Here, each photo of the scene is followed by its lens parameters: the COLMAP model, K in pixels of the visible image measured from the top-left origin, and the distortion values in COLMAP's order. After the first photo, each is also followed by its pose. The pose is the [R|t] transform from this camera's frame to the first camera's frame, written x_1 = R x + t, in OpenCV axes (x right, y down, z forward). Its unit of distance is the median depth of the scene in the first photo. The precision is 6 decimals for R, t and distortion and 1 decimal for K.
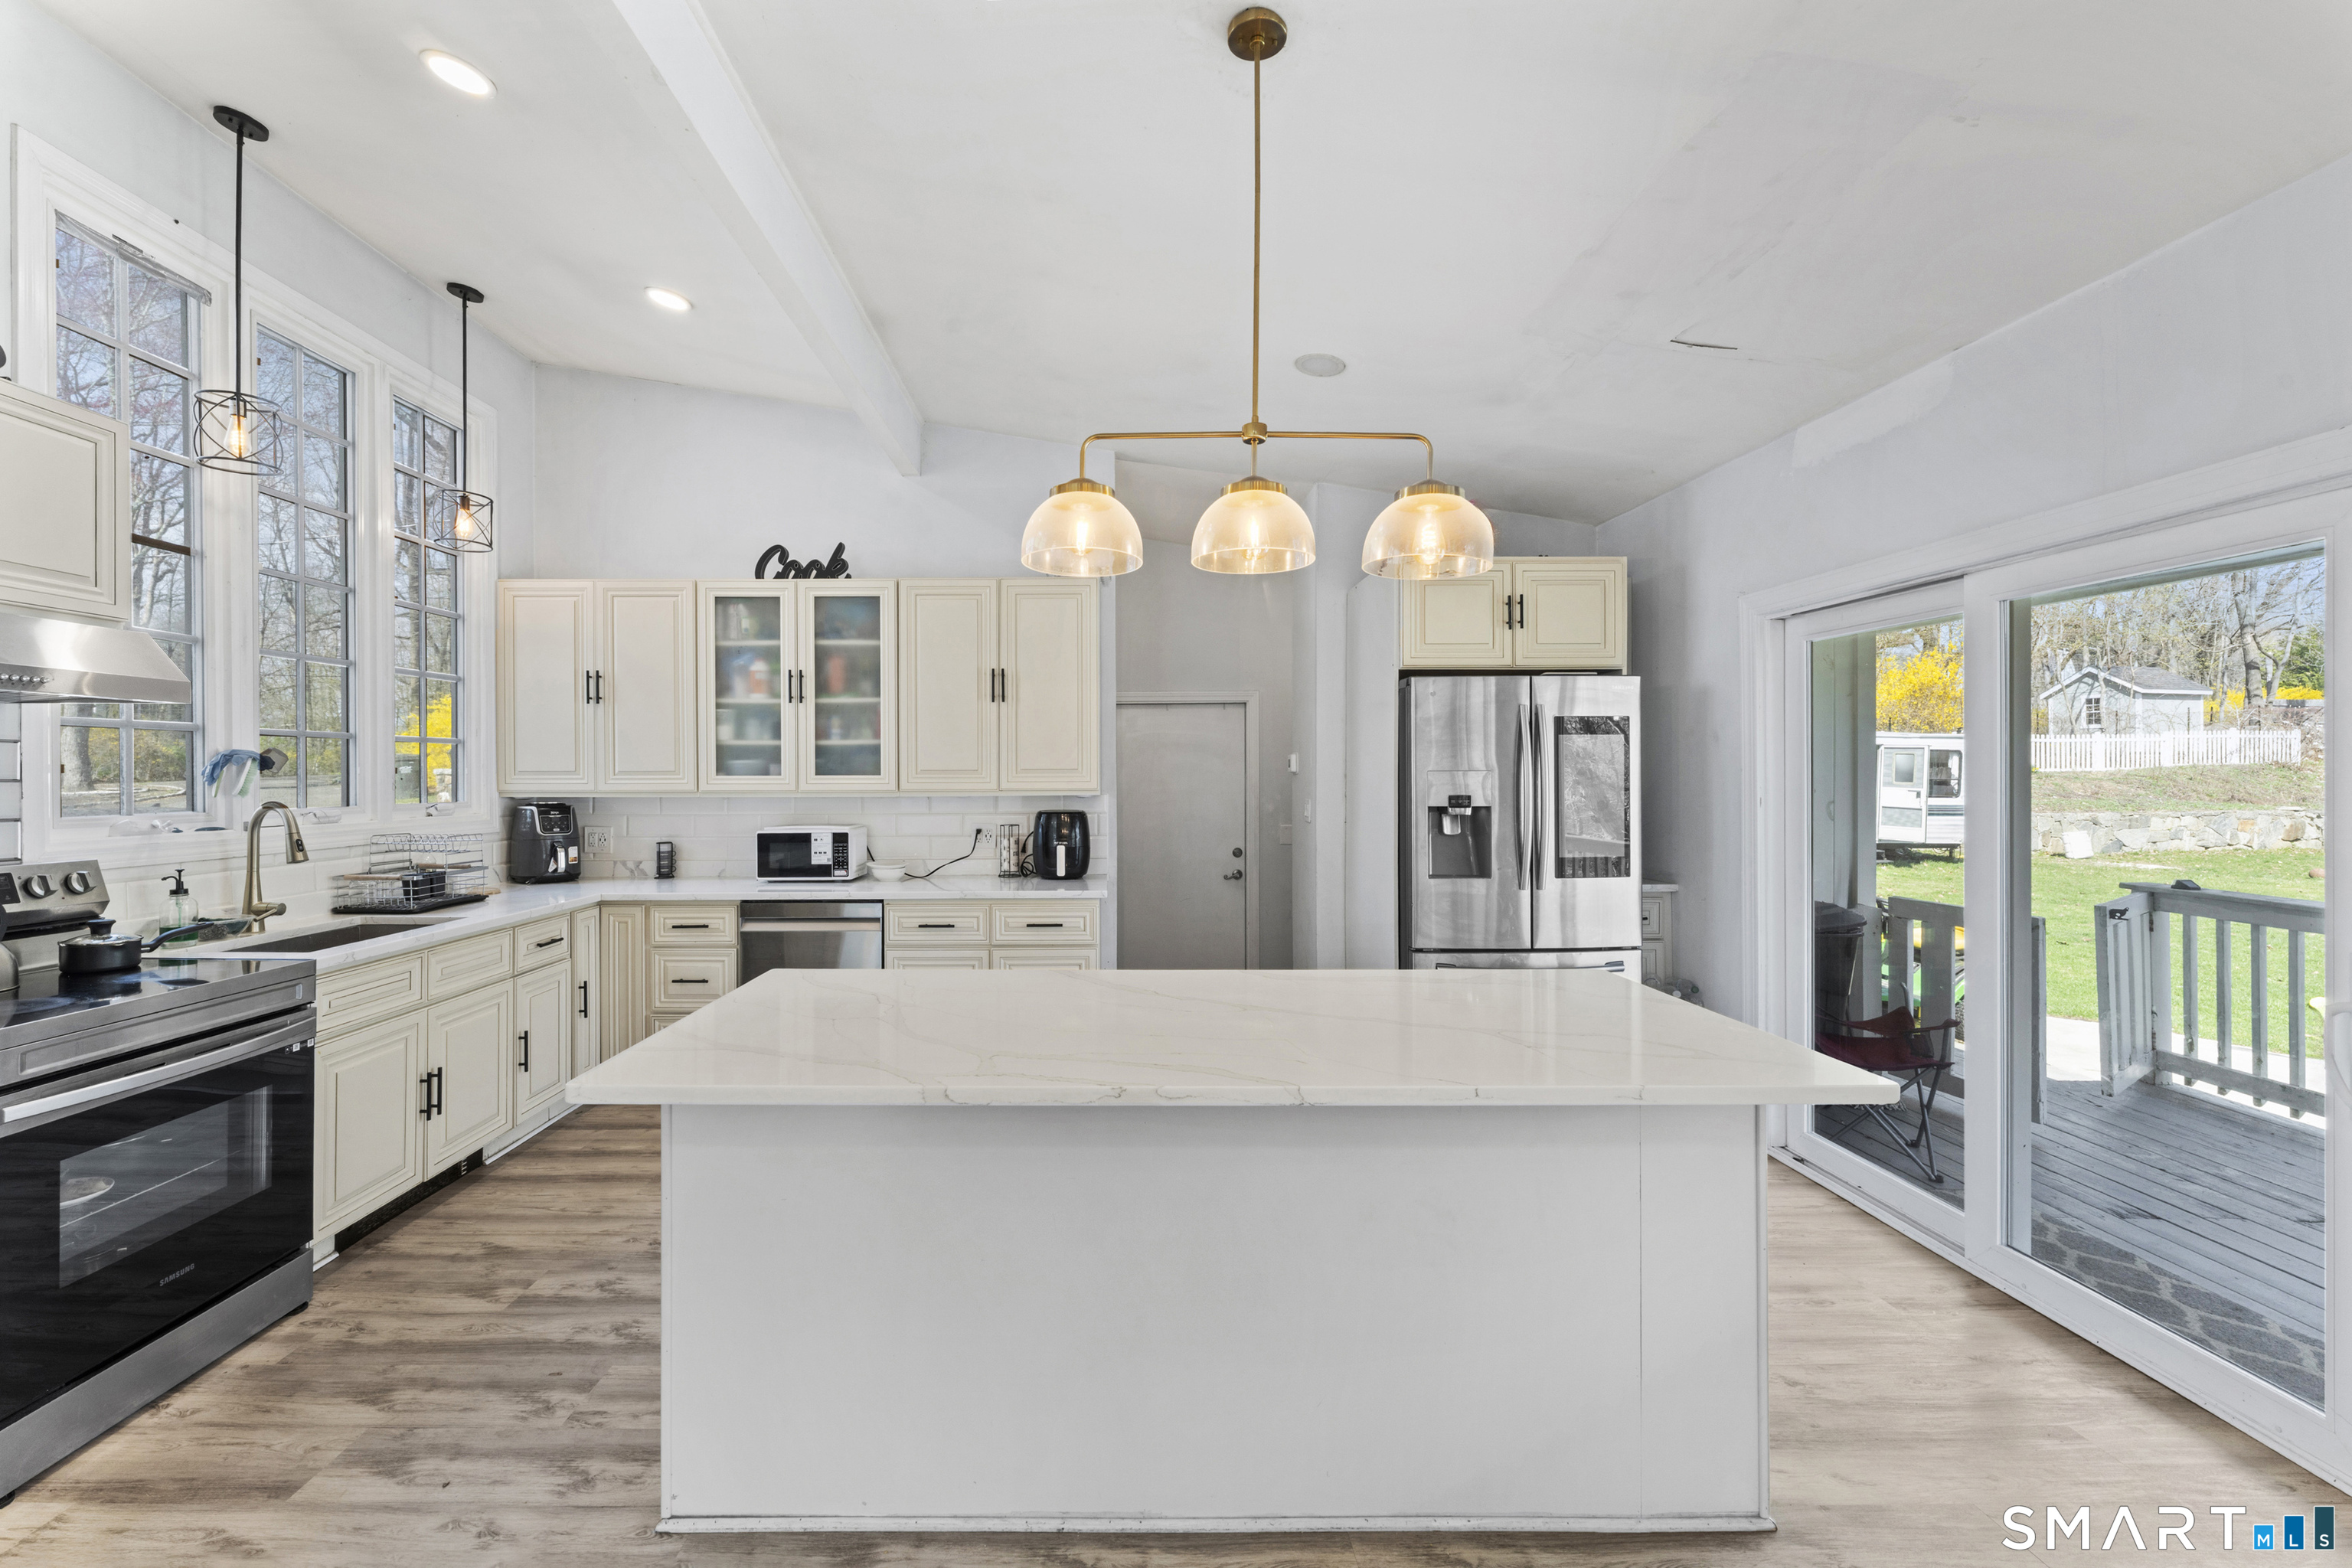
lens RADIAL K [[965.4, 0, 1110.1], [0, 965.4, 774.2], [0, 0, 1]] dist [0.000962, 0.000030]
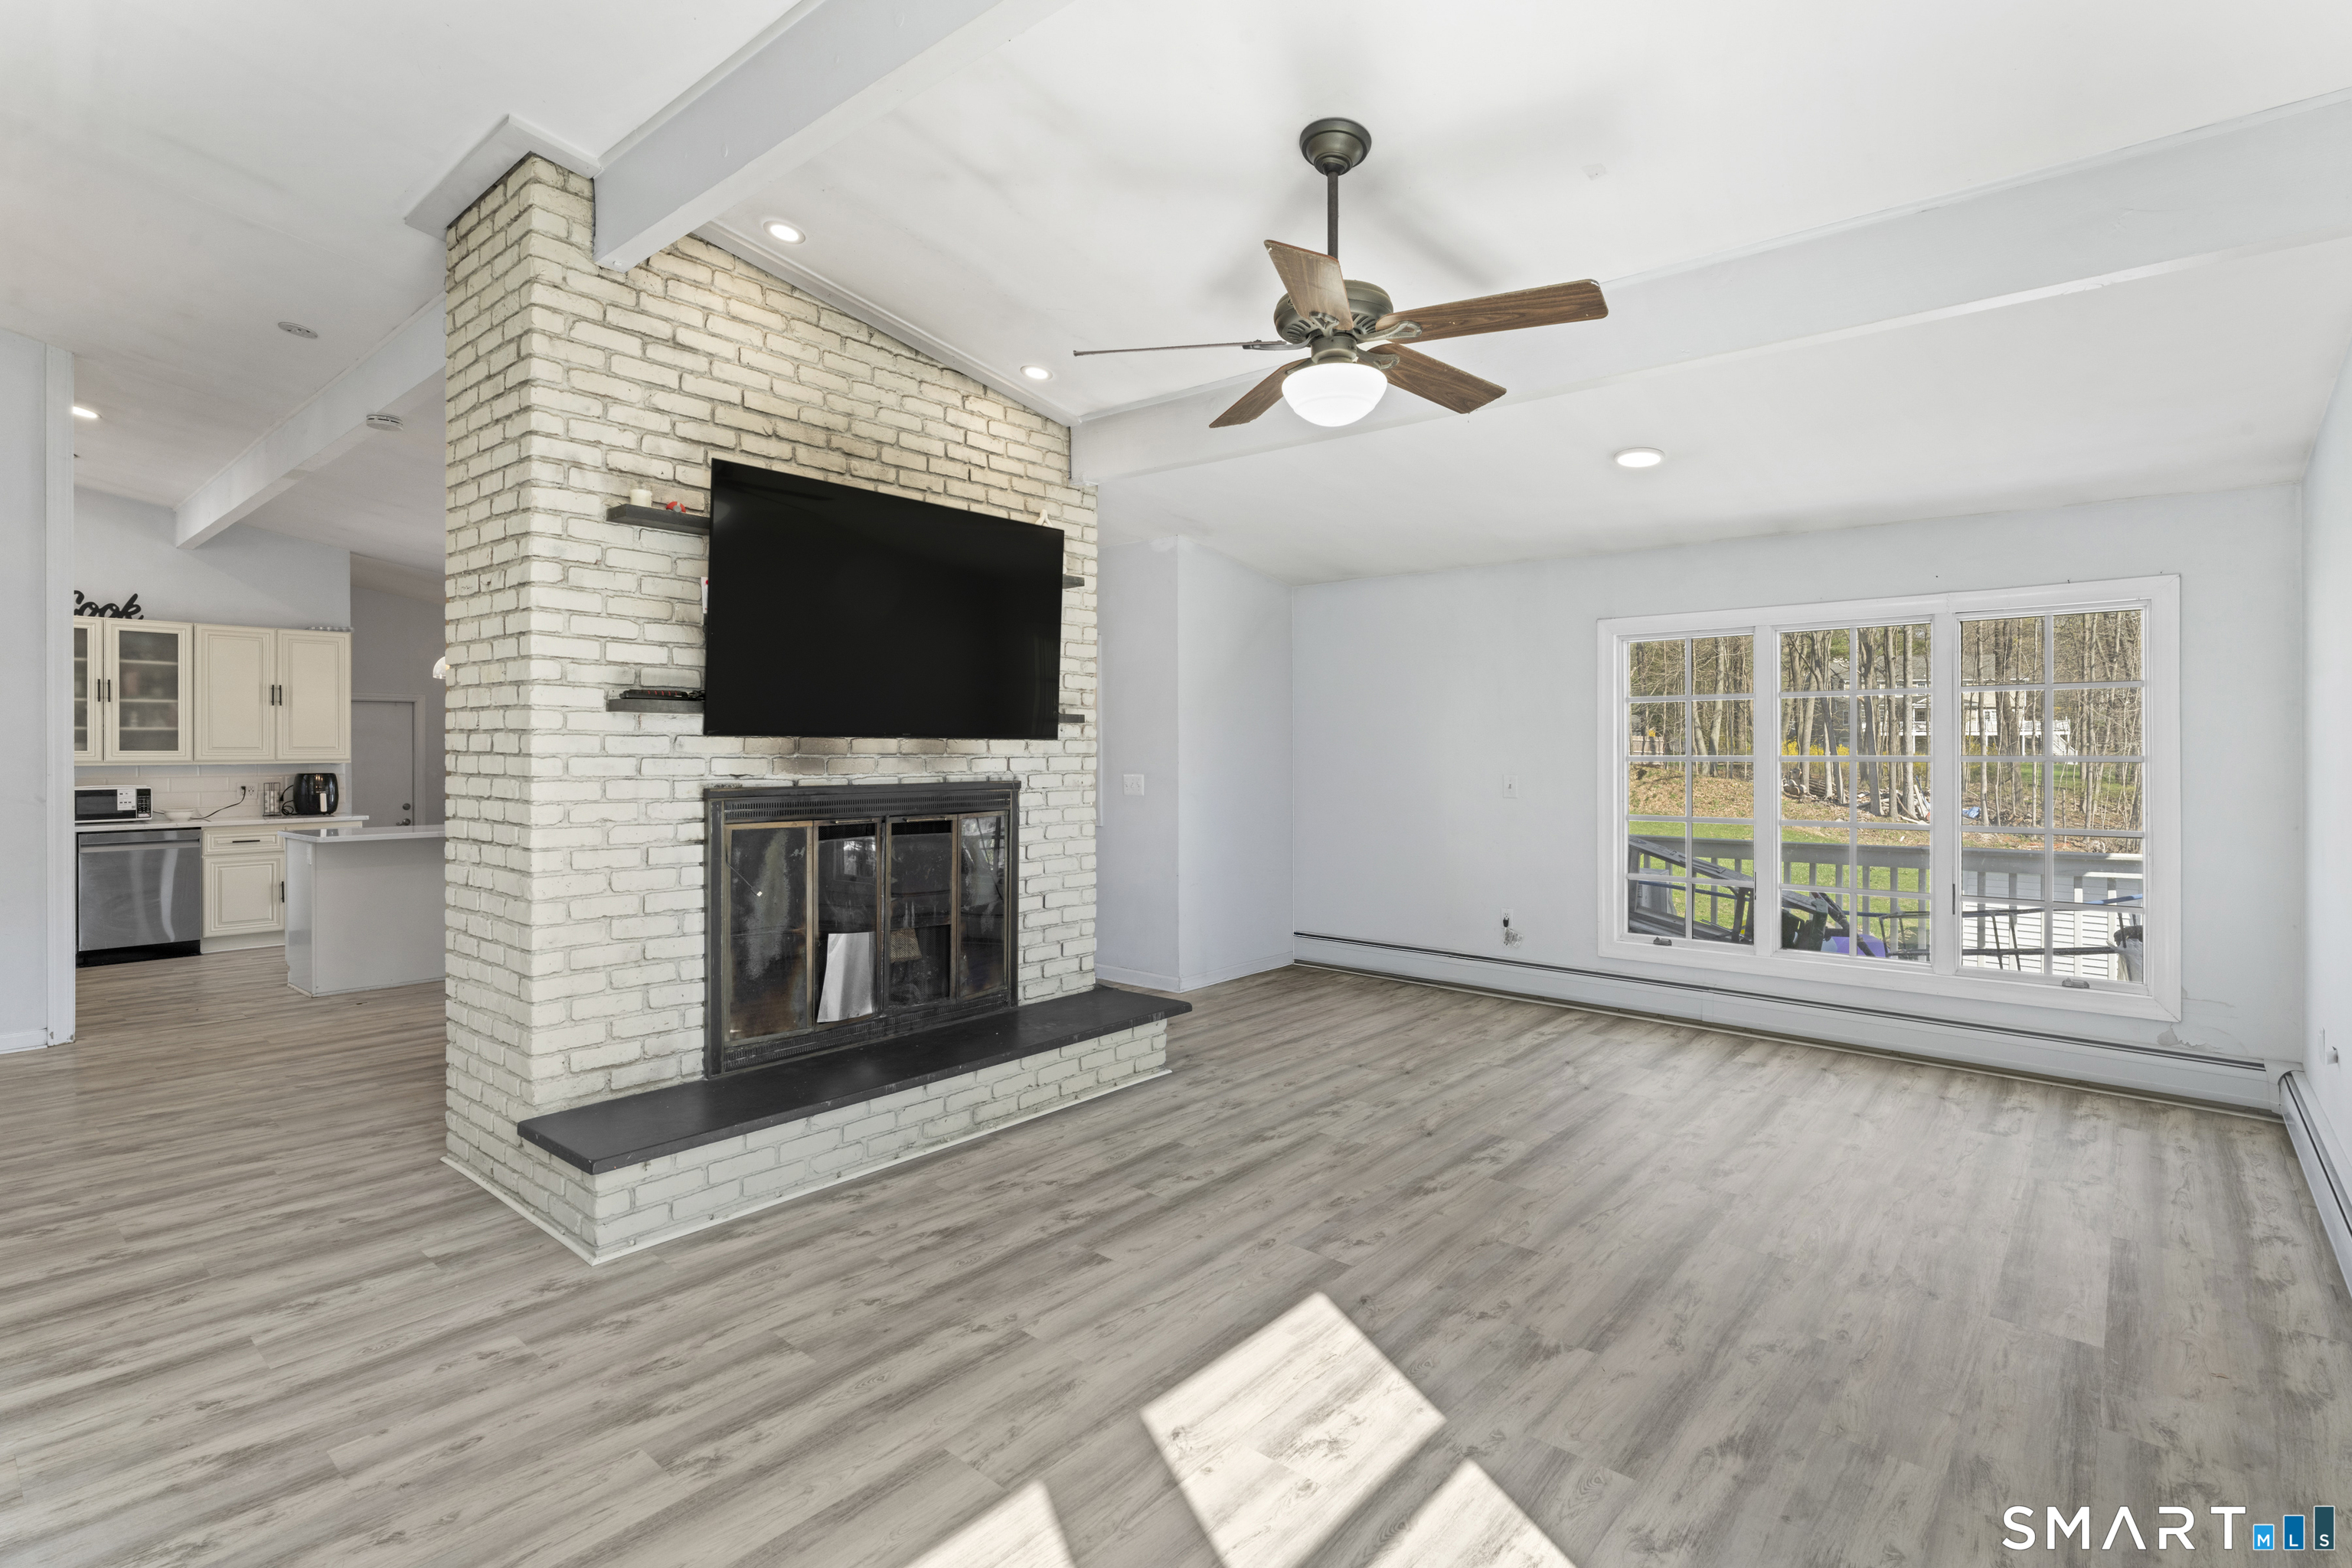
lens RADIAL K [[1127.1, 0, 1177.8], [0, 1127.1, 759.1], [0, 0, 1]] dist [-0.000606, -0.000107]
pose [[0.648543, -0.004345, 0.761165, -0.573526], [0.005551, 0.999984, 0.000978, 0.021693], [-0.761158, 0.003591, 0.648557, -1.377511]]
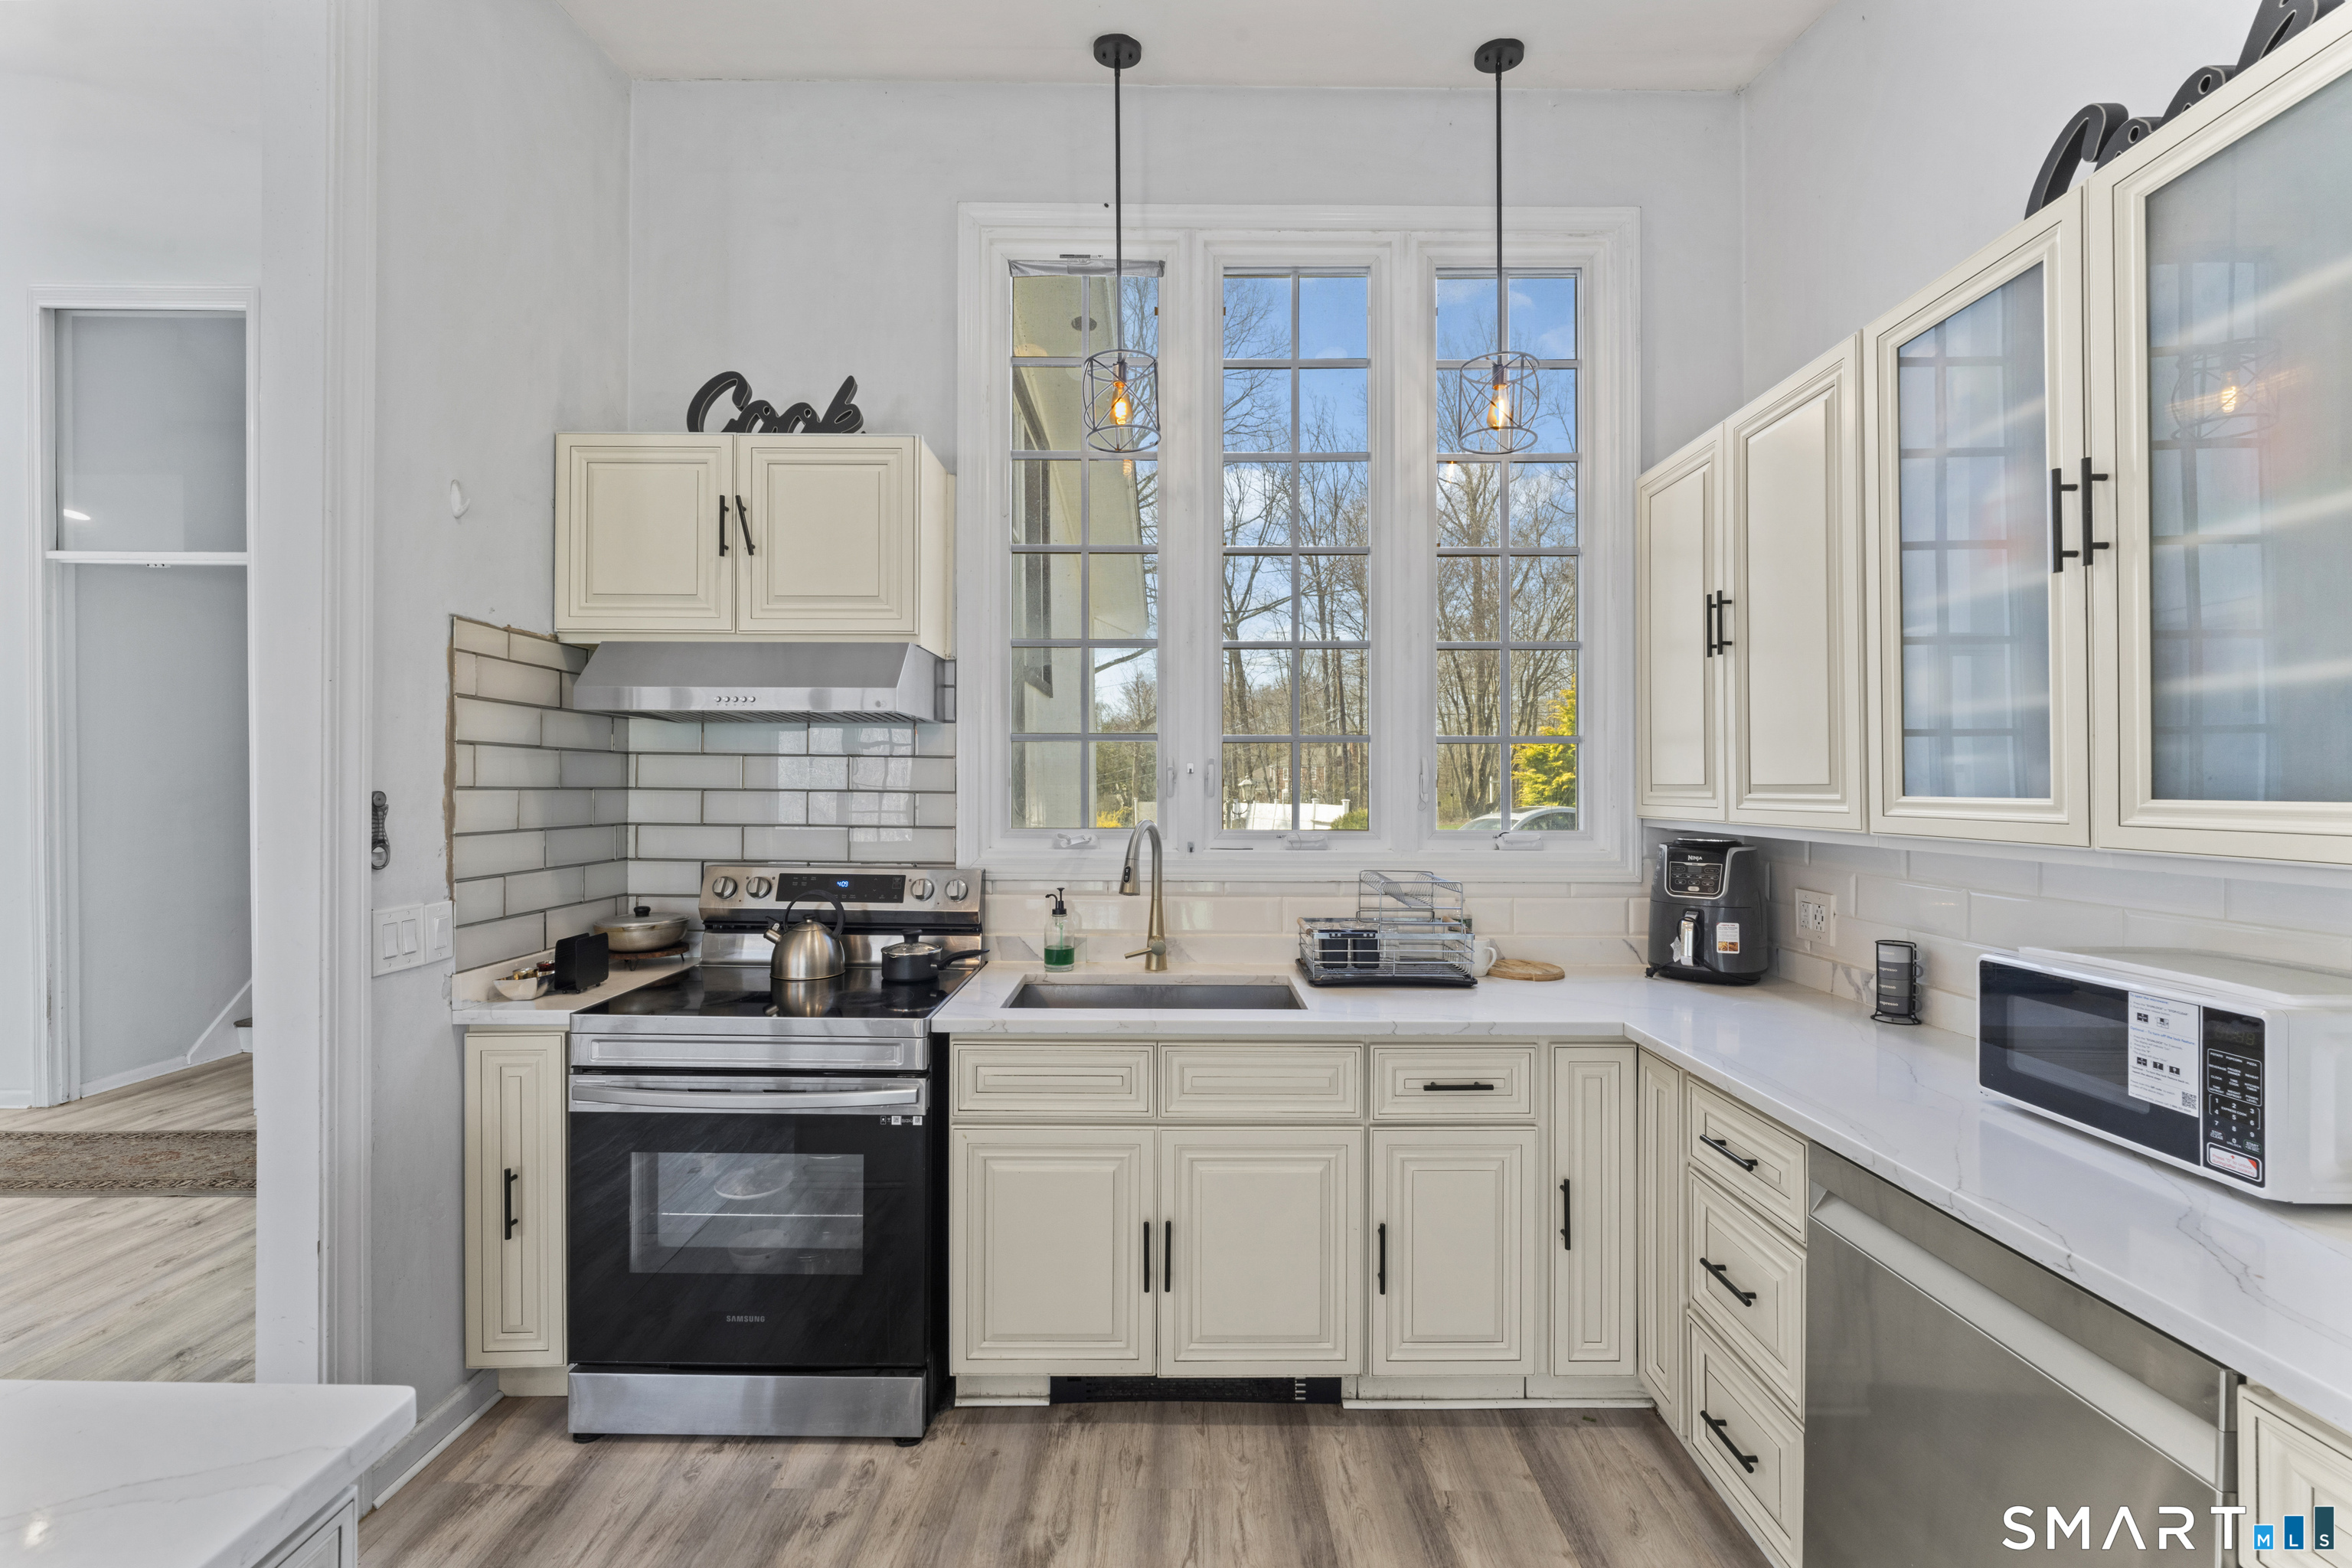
lens RADIAL K [[968.1, 0, 1178.0], [0, 968.1, 782.6], [0, 0, 1]] dist [-0.003191, -0.000330]
pose [[0.003147, -0.001624, -0.999994, -0.010808], [-0.003506, 0.999993, -0.001635, -0.002416], [0.999989, 0.003511, 0.003142, 0.707559]]
